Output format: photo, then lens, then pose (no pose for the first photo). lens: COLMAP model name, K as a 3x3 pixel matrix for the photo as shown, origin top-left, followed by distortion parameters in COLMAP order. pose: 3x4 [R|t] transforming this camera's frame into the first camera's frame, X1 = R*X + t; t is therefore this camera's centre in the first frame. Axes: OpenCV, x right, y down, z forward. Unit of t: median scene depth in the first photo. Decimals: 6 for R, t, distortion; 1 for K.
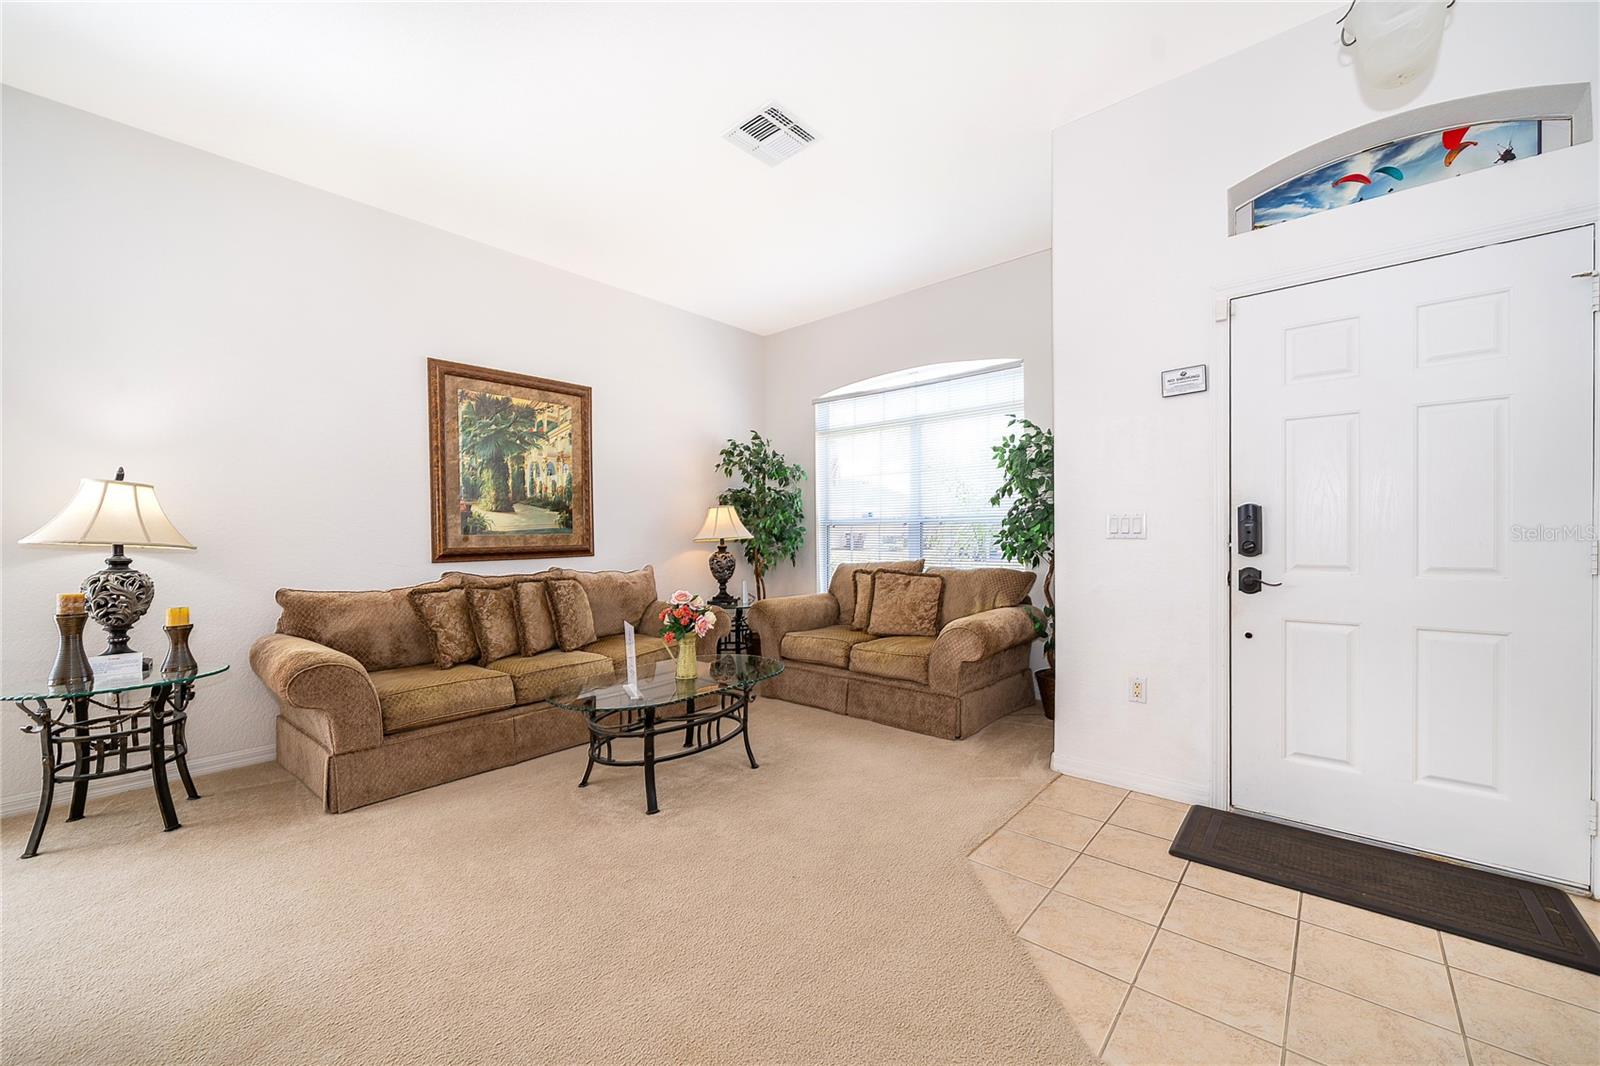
lens RADIAL K [[621.0, 0, 789.2], [0, 621.0, 543.4], [0, 0, 1]] dist [-0.000023, -0.000591]
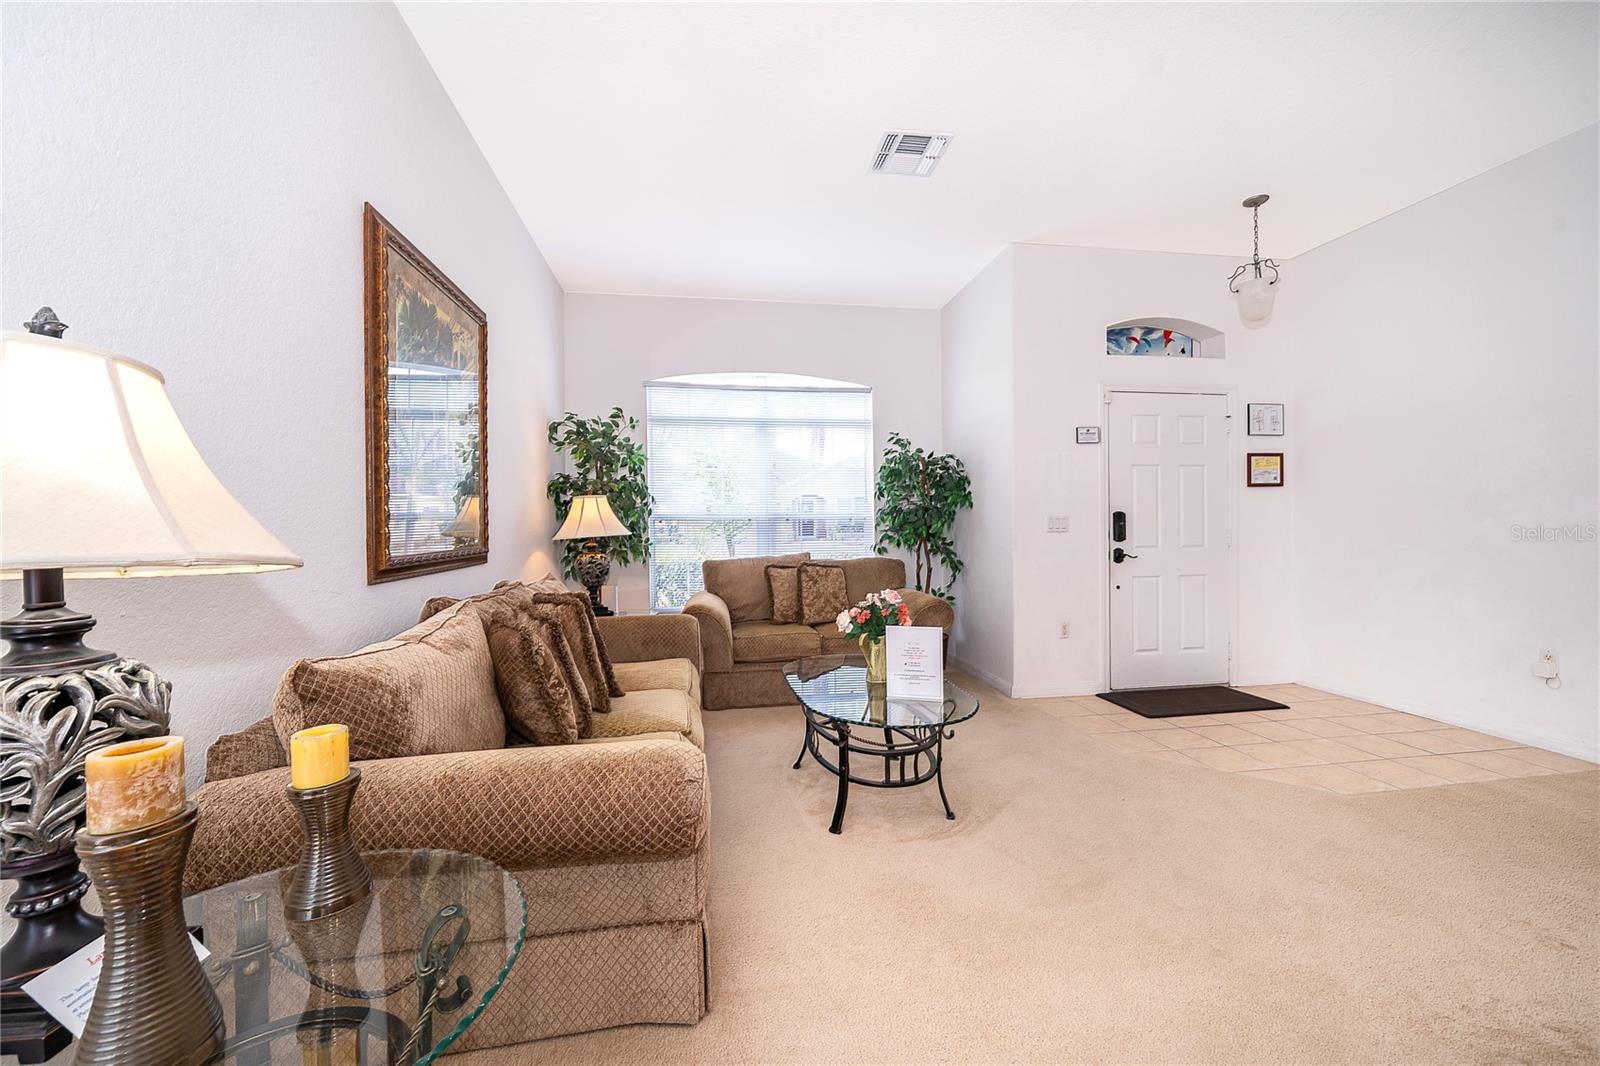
lens RADIAL K [[621.0, 0, 797.4], [0, 621.0, 529.6], [0, 0, 1]] dist [-0.000023, -0.000591]
pose [[0.638684, -0.002478, 0.769465, -0.712581], [0.014828, 0.999849, -0.009087, -0.006234], [-0.769326, 0.017214, 0.638624, 0.355690]]
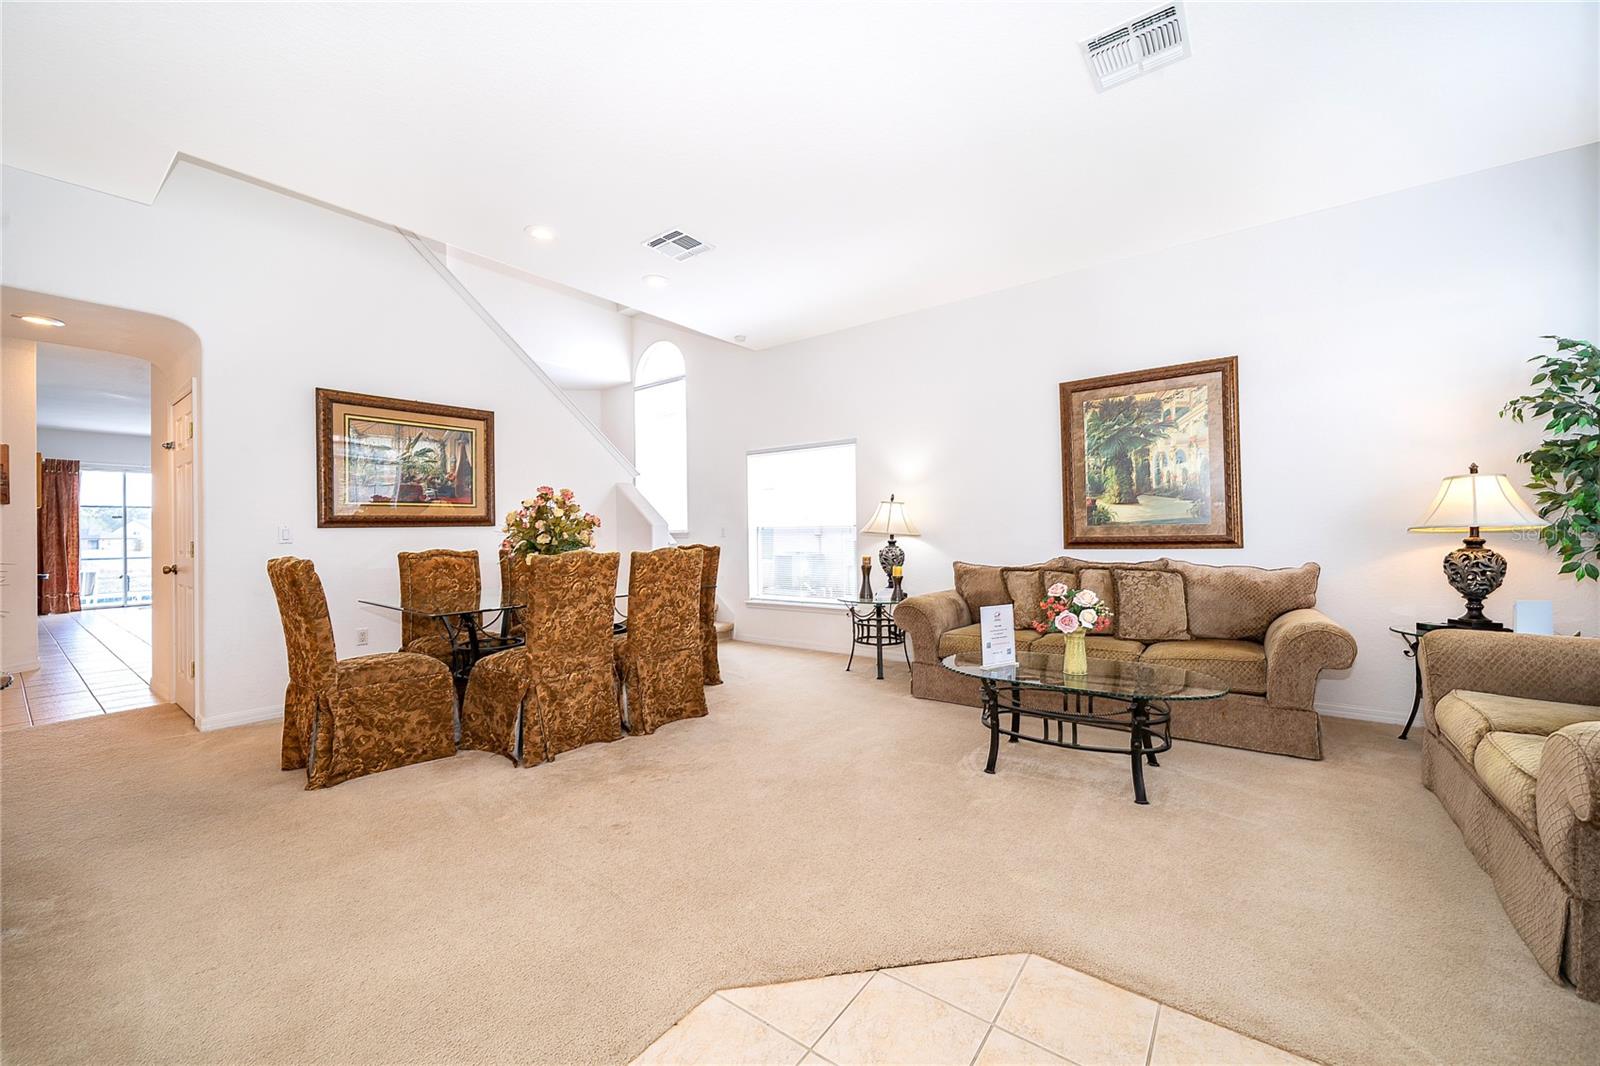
lens RADIAL K [[621.0, 0, 800.9], [0, 621.0, 529.2], [0, 0, 1]] dist [-0.000023, -0.000591]
pose [[0.078835, 0.000565, -0.996888, 0.577326], [0.001942, 0.999998, 0.000720, -0.009377], [0.996886, -0.001993, 0.078834, 0.363423]]
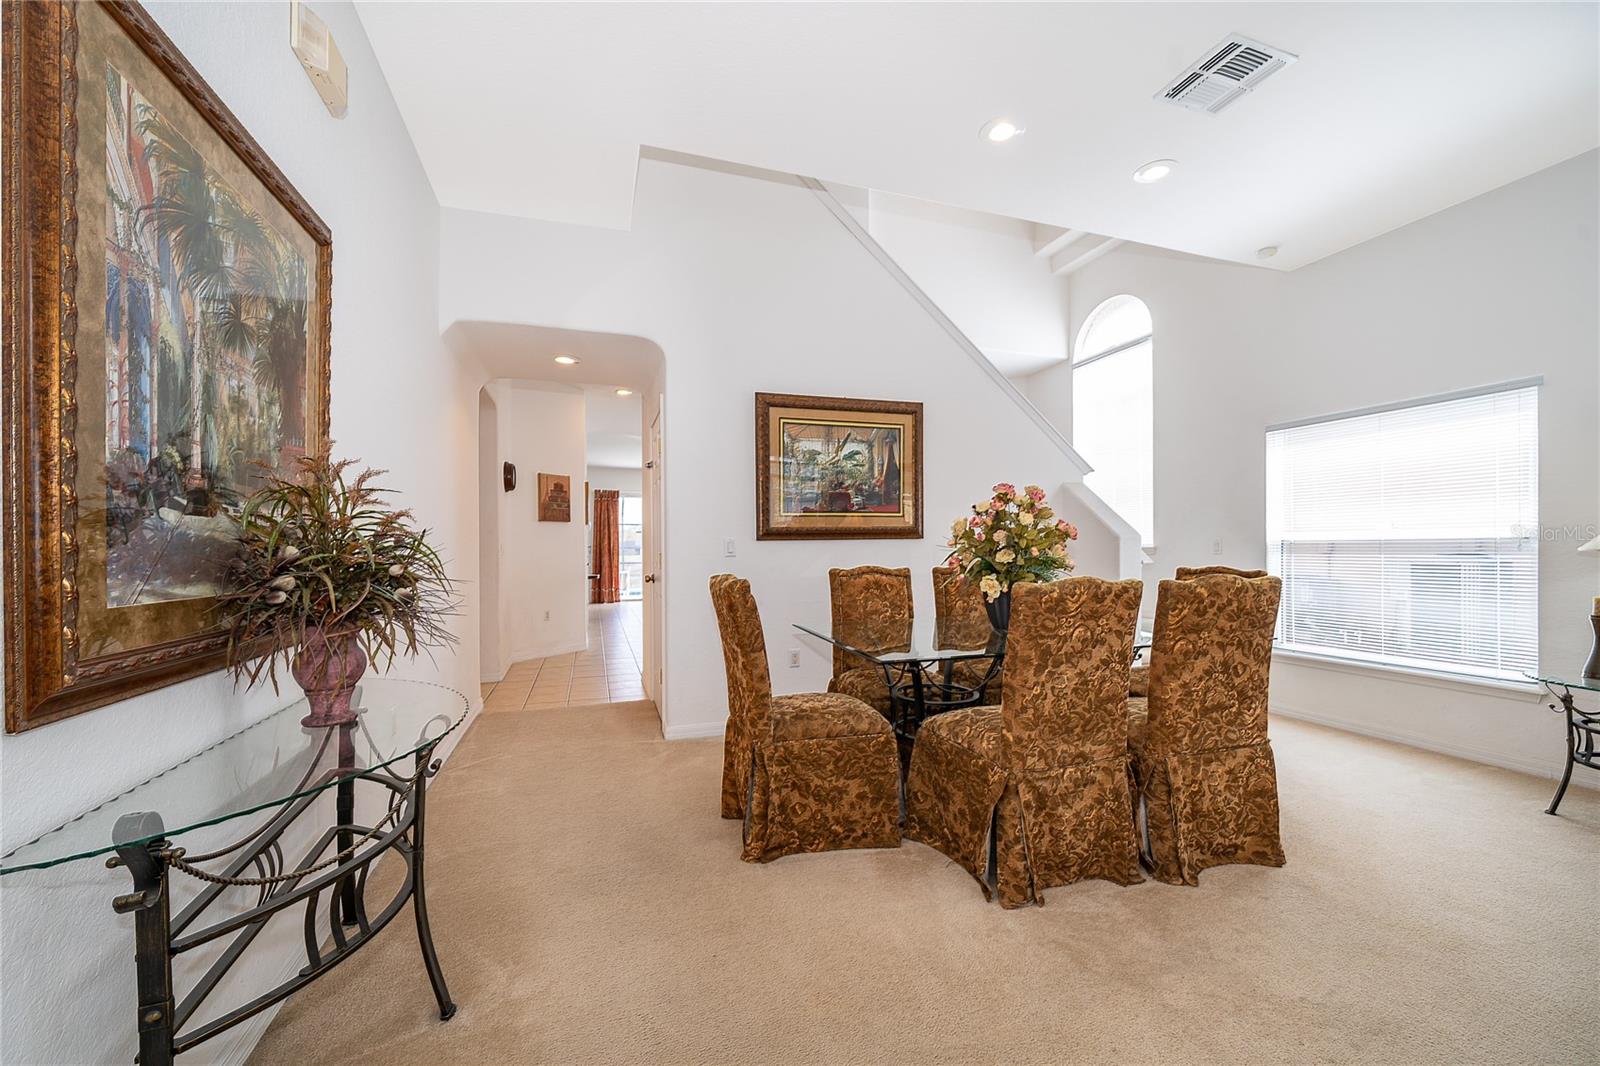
lens RADIAL K [[621.0, 0, 799.8], [0, 621.0, 542.3], [0, 0, 1]] dist [-0.000023, -0.000591]
pose [[-0.495522, -0.000011, -0.868596, 0.288654], [-0.000677, 1.000000, 0.000373, -0.009879], [0.868595, 0.000773, -0.495521, 0.180244]]
